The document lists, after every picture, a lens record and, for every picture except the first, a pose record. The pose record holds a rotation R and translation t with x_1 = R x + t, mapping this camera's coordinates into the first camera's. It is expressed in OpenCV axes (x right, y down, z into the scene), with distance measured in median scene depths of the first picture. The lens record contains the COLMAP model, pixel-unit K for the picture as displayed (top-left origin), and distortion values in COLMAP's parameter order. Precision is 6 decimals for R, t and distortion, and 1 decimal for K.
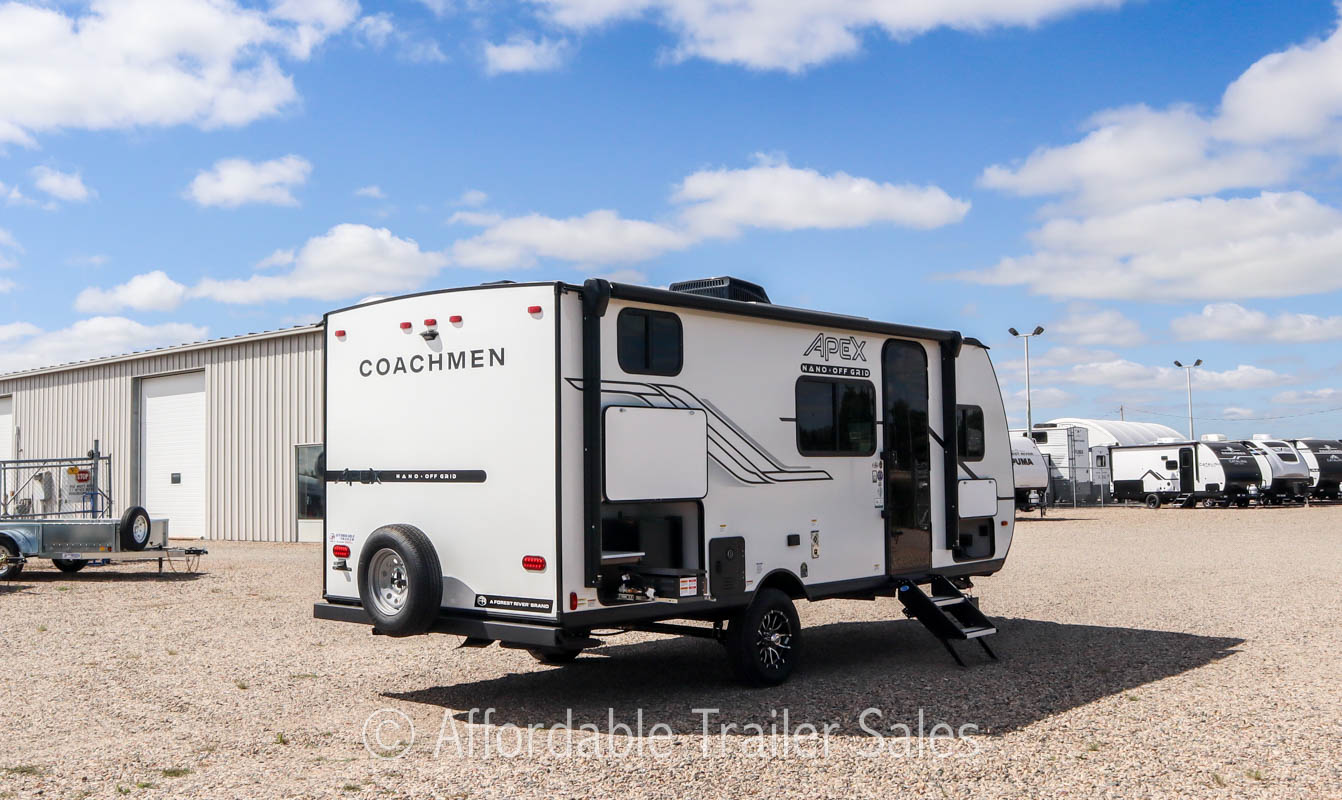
lens RADIAL K [[1383.9, 0, 522.4], [0, 1383.9, 379.7], [0, 0, 1]] dist [-0.130325, 0.000531]
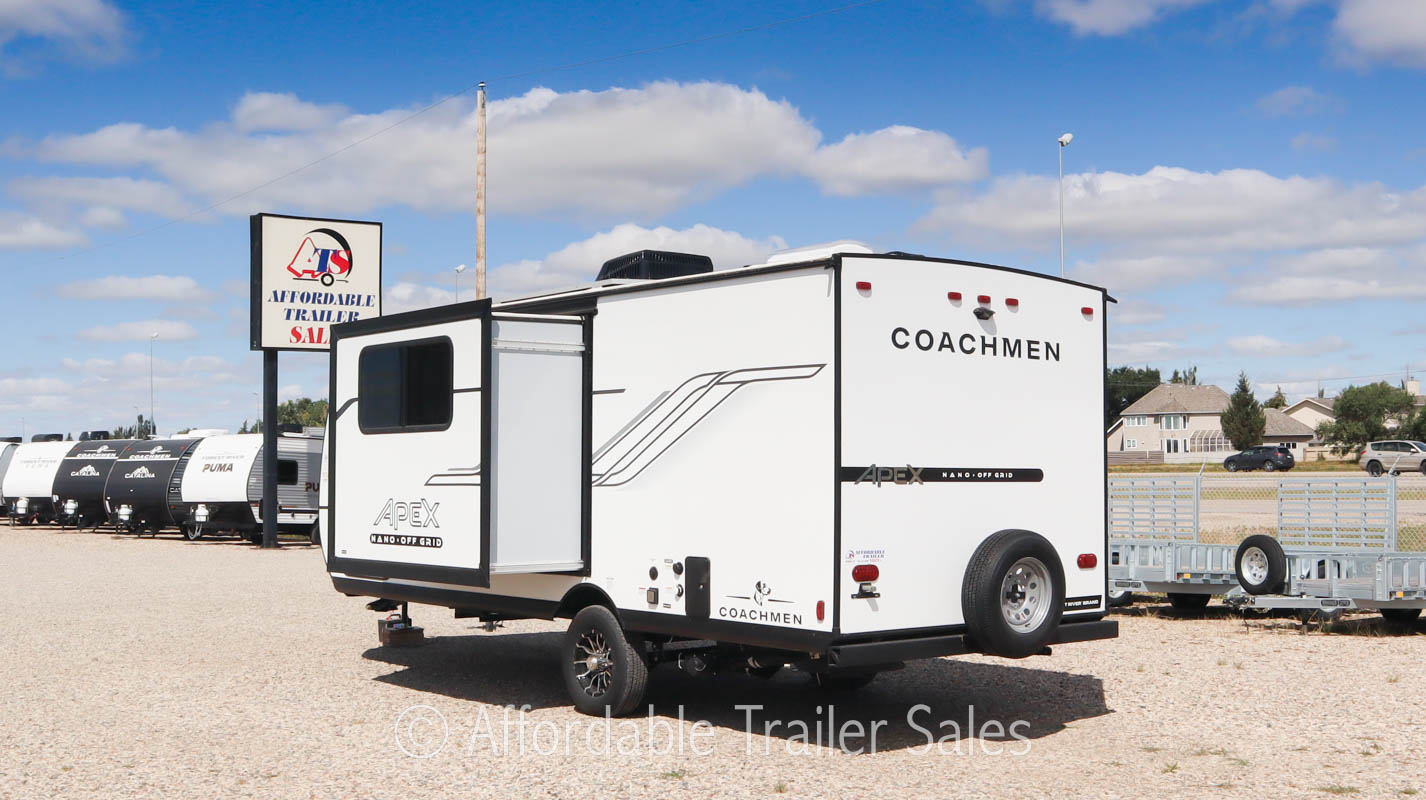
lens RADIAL K [[1677.8, 0, 710.7], [0, 1677.8, 438.8], [0, 0, 1]] dist [-0.114103, 0.000943]
pose [[0.076987, 0.029010, 0.996610, -1.125045], [-0.068851, 0.997345, -0.023713, 0.083096], [-0.994652, -0.066792, 0.078780, 1.078224]]
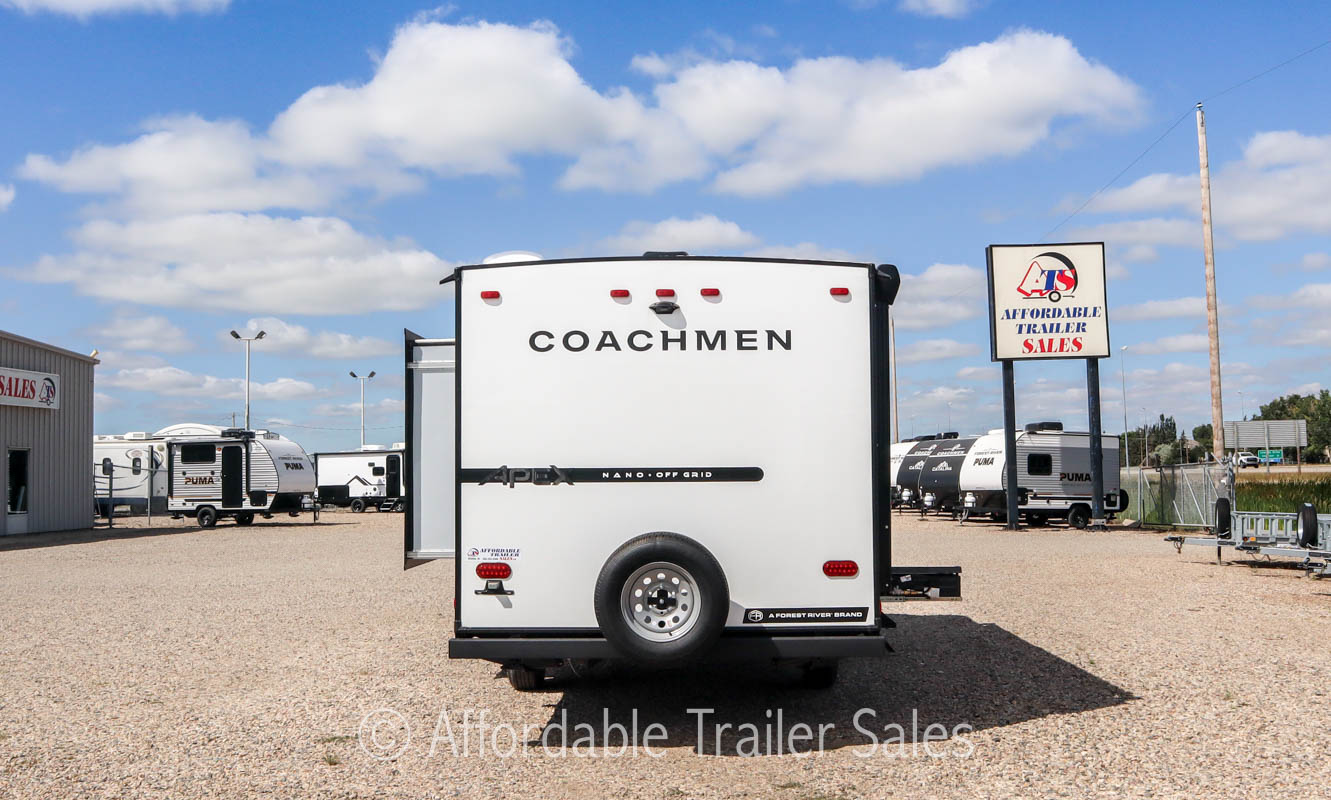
lens RADIAL K [[1393.7, 0, 665.5], [0, 1393.7, 400.0], [0, 0, 1]] dist [-0.134538, -0.005256]
pose [[0.721736, 0.035114, 0.691278, -0.650320], [-0.042941, 0.999060, -0.005915, 0.028889], [-0.690836, -0.025415, 0.722565, 0.381169]]
